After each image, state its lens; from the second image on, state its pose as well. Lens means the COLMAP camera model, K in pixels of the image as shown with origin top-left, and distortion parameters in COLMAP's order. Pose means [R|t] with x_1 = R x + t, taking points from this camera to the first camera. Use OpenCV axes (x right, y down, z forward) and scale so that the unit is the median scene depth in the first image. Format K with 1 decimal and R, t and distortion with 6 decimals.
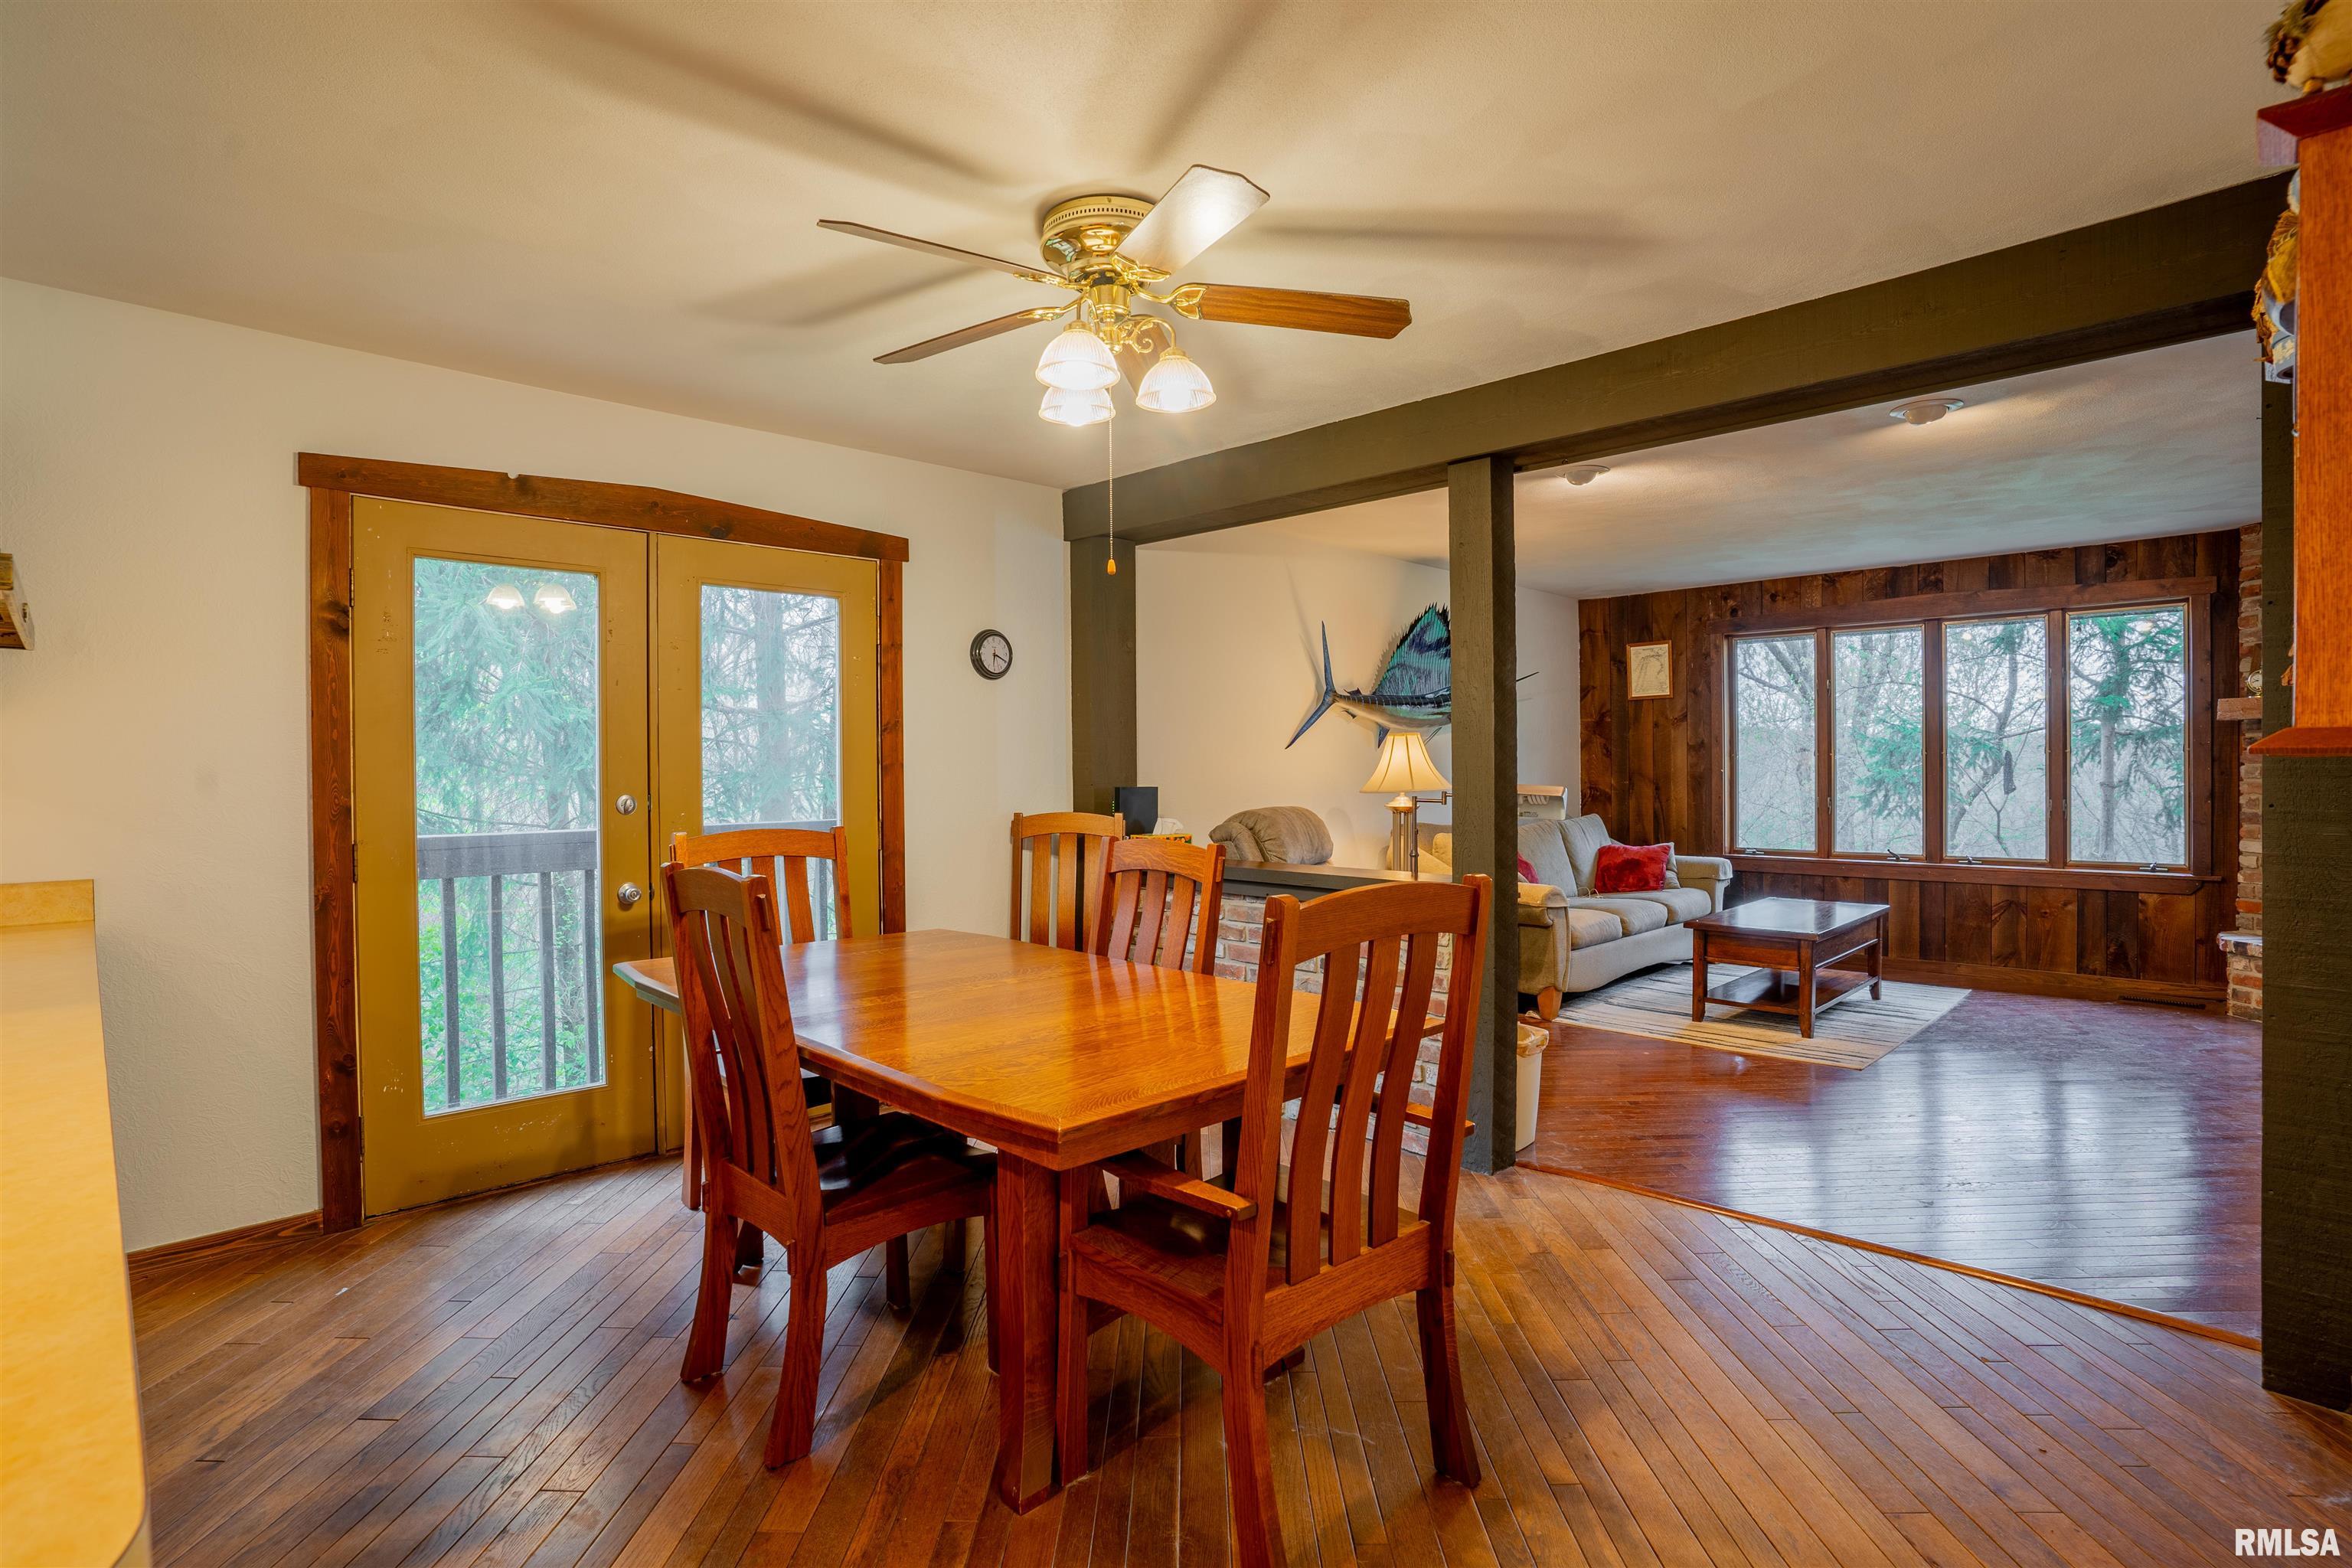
lens RADIAL K [[1157.5, 0, 1184.0], [0, 1157.5, 781.5], [0, 0, 1]] dist [-0.073808, 0.036257]
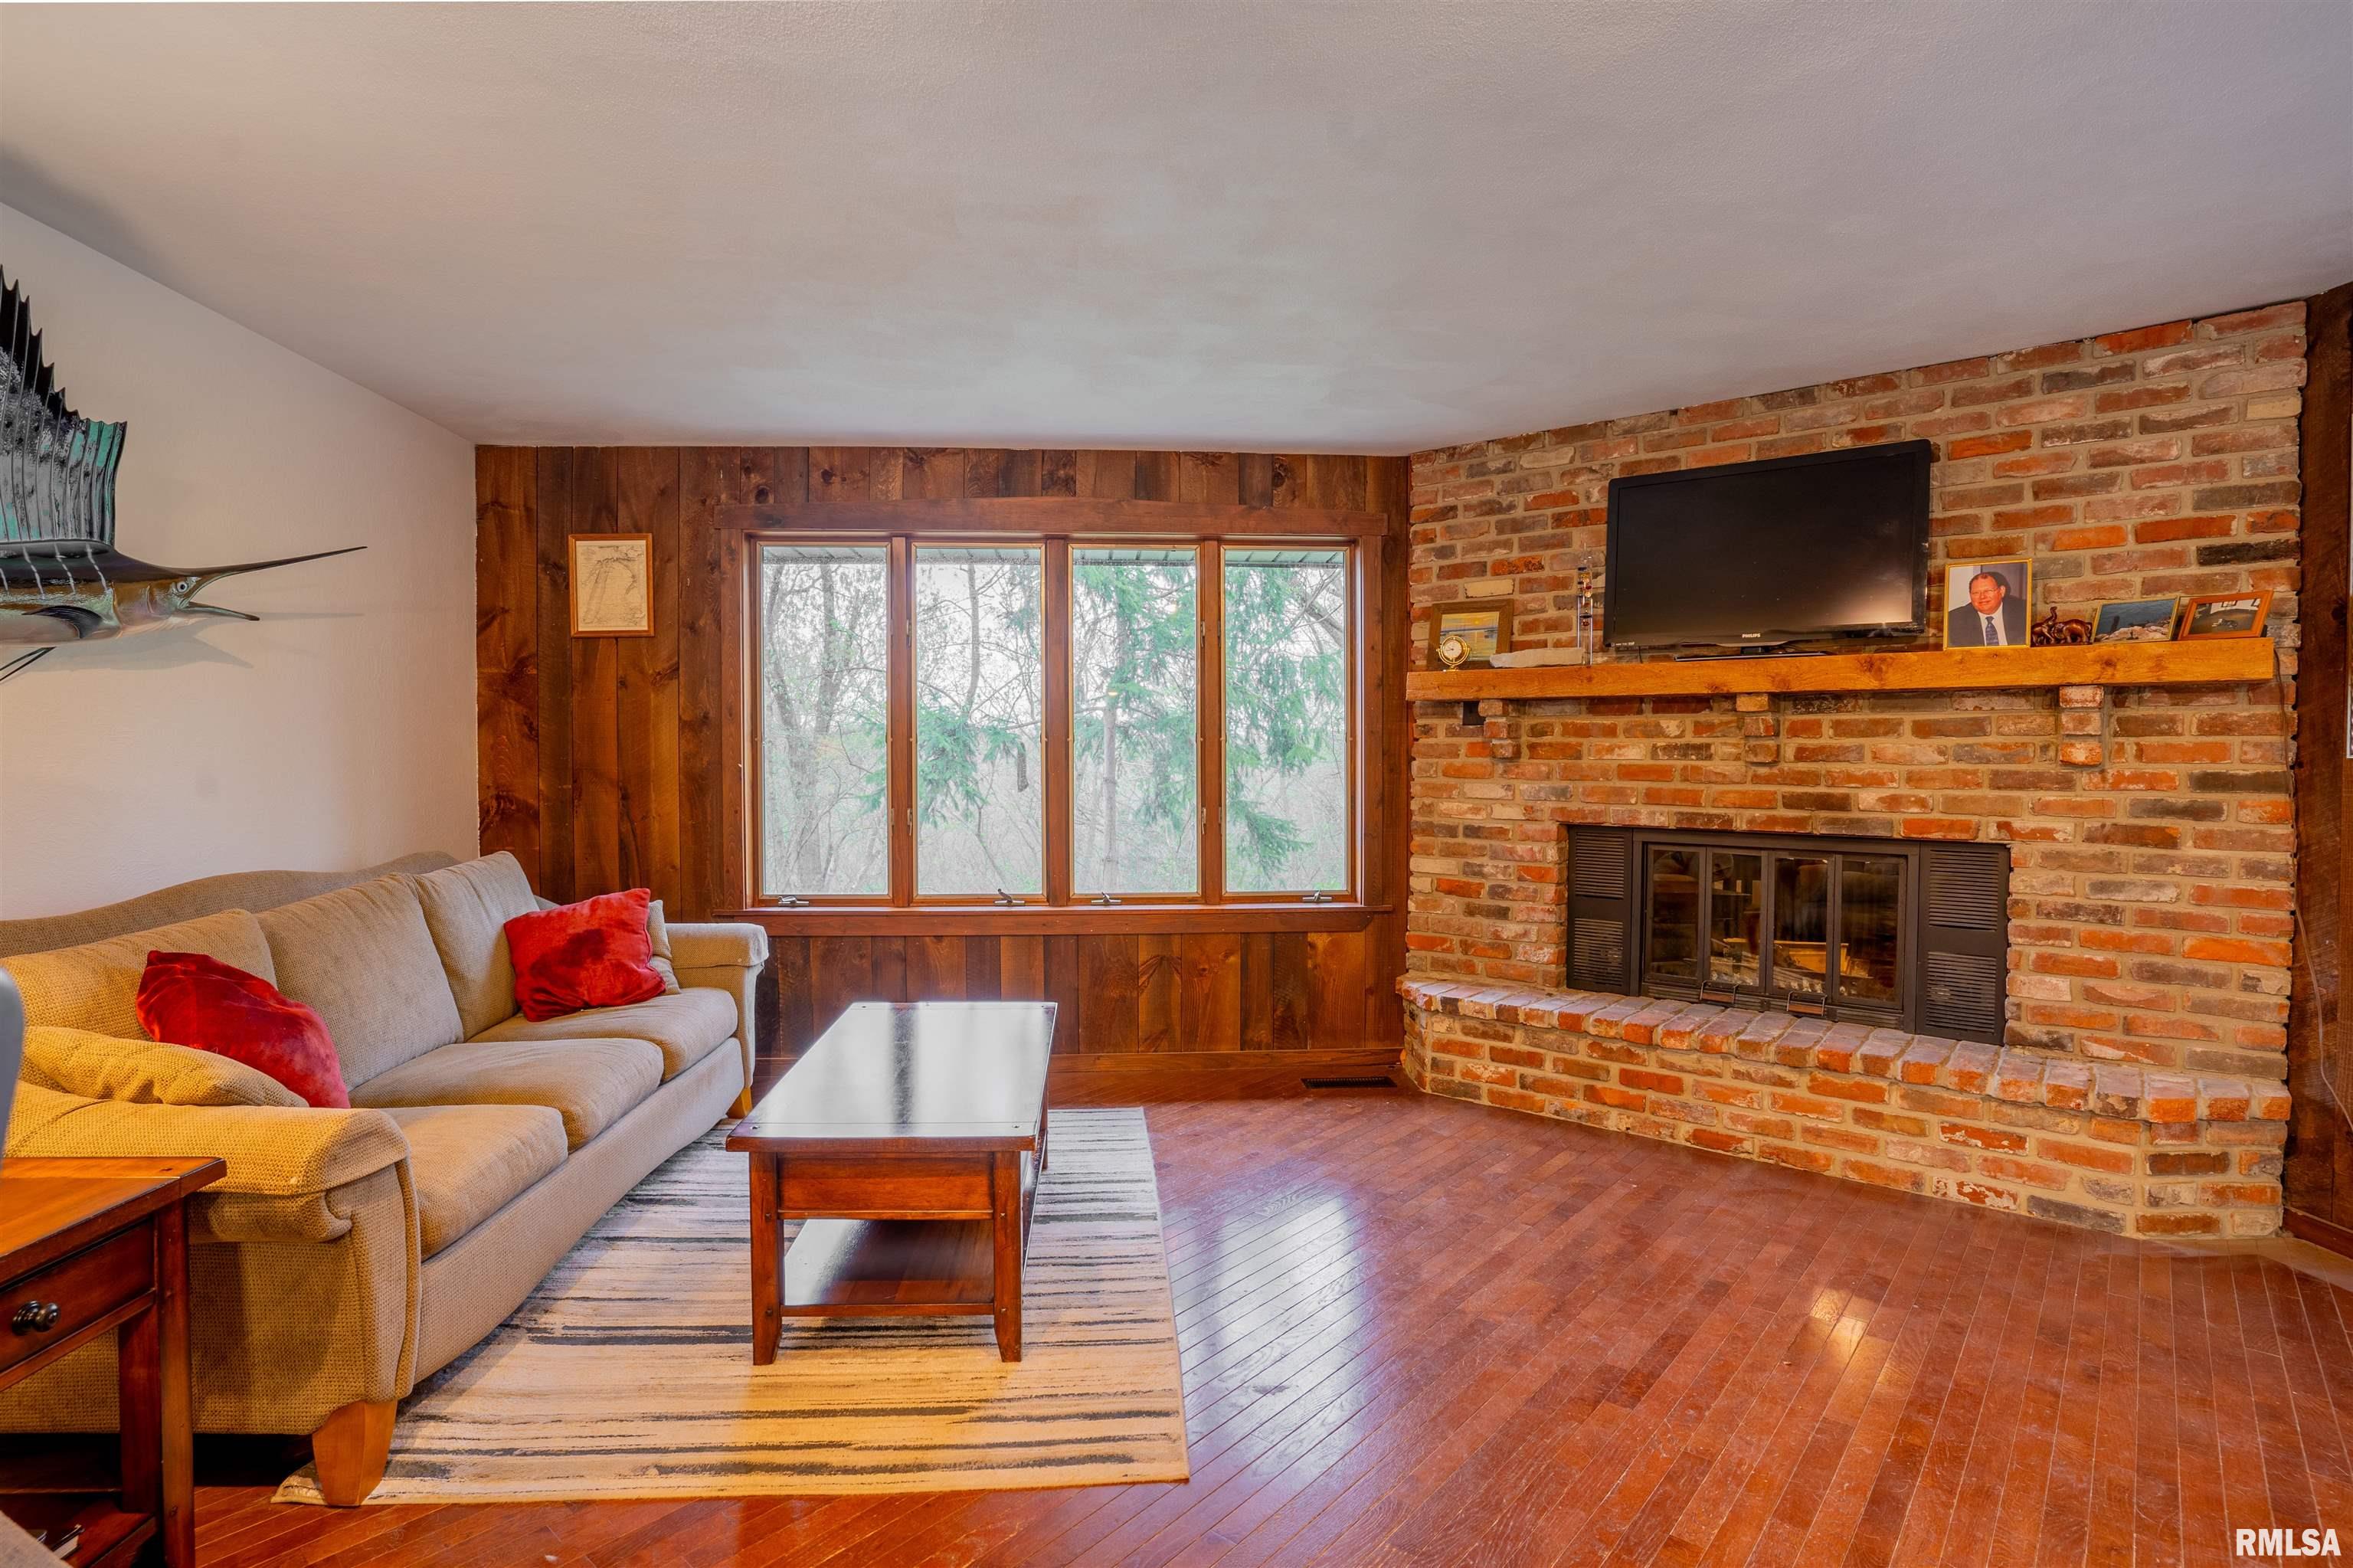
lens RADIAL K [[1174.6, 0, 1179.5], [0, 1174.6, 782.3], [0, 0, 1]] dist [-0.087387, 0.045774]
pose [[0.651703, -0.008809, 0.758423, 0.199153], [0.003811, 0.999958, 0.008339, -0.005988], [-0.758465, -0.002545, 0.651709, 0.523058]]
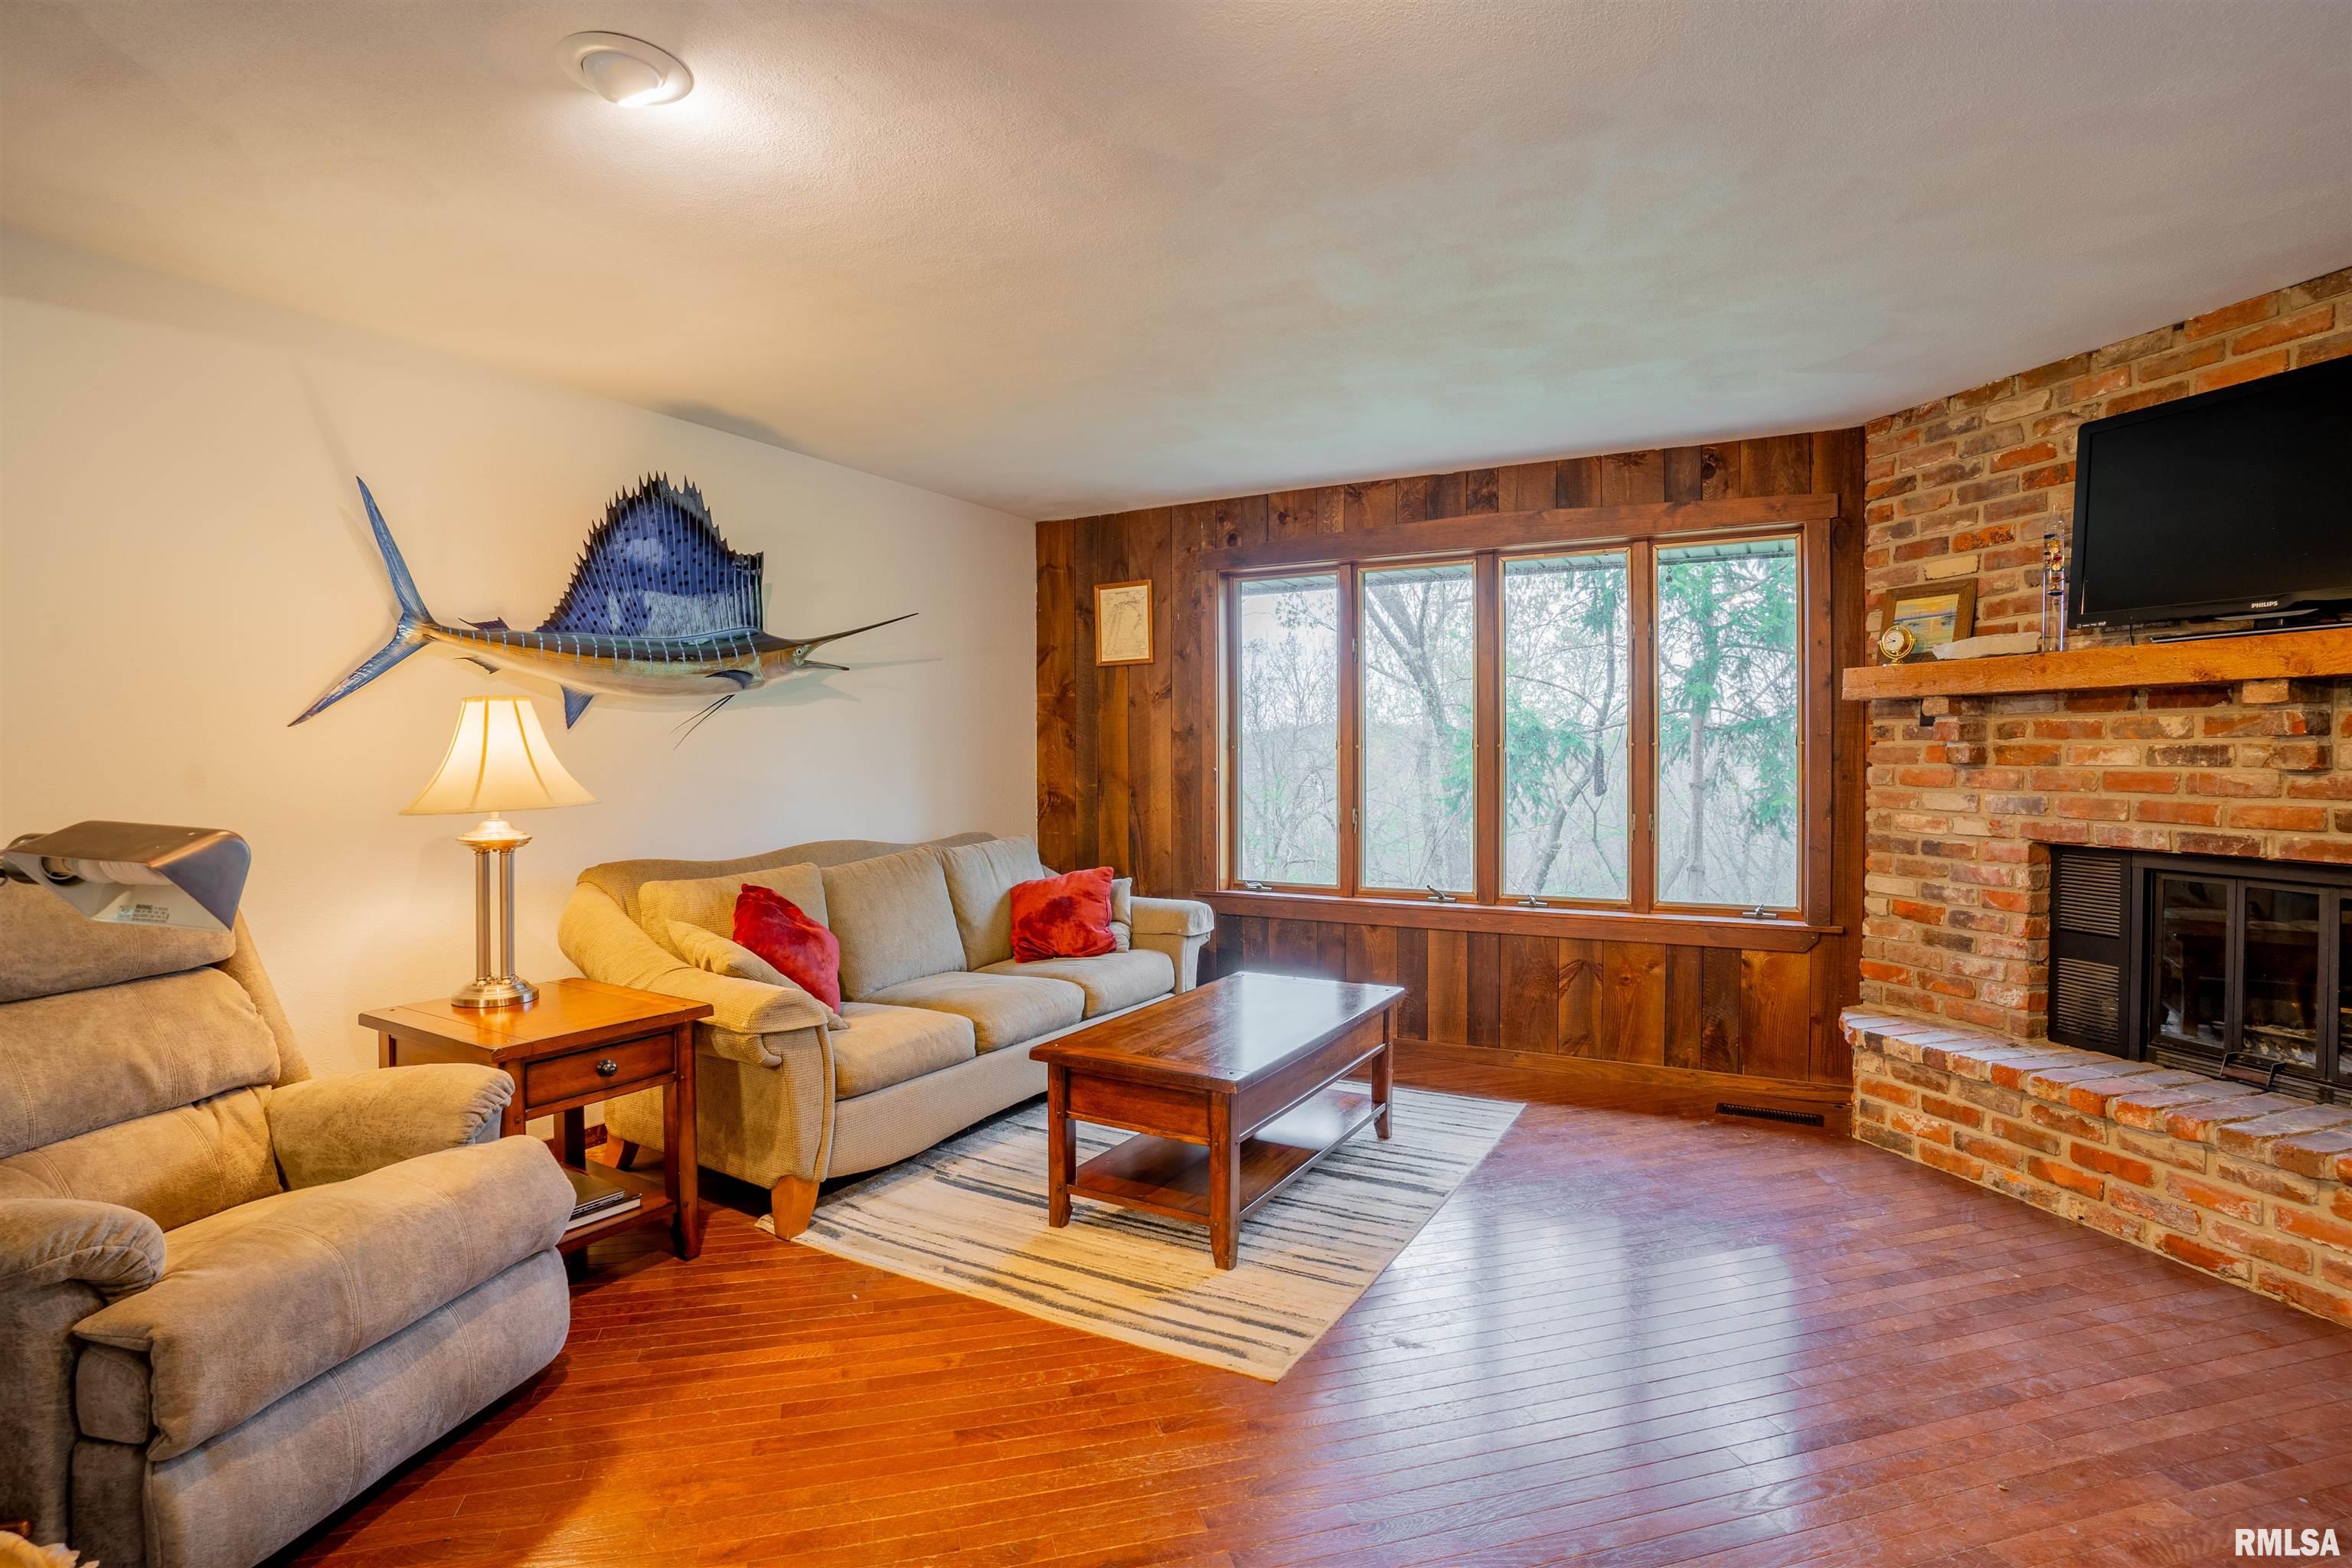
lens RADIAL K [[1171.4, 0, 1180.1], [0, 1171.4, 776.9], [0, 0, 1]] dist [-0.081040, 0.037126]
pose [[0.962338, 0.002672, 0.271843, 0.304624], [-0.003042, 0.999995, 0.000938, -0.006504], [-0.271840, -0.001729, 0.962341, 0.382985]]
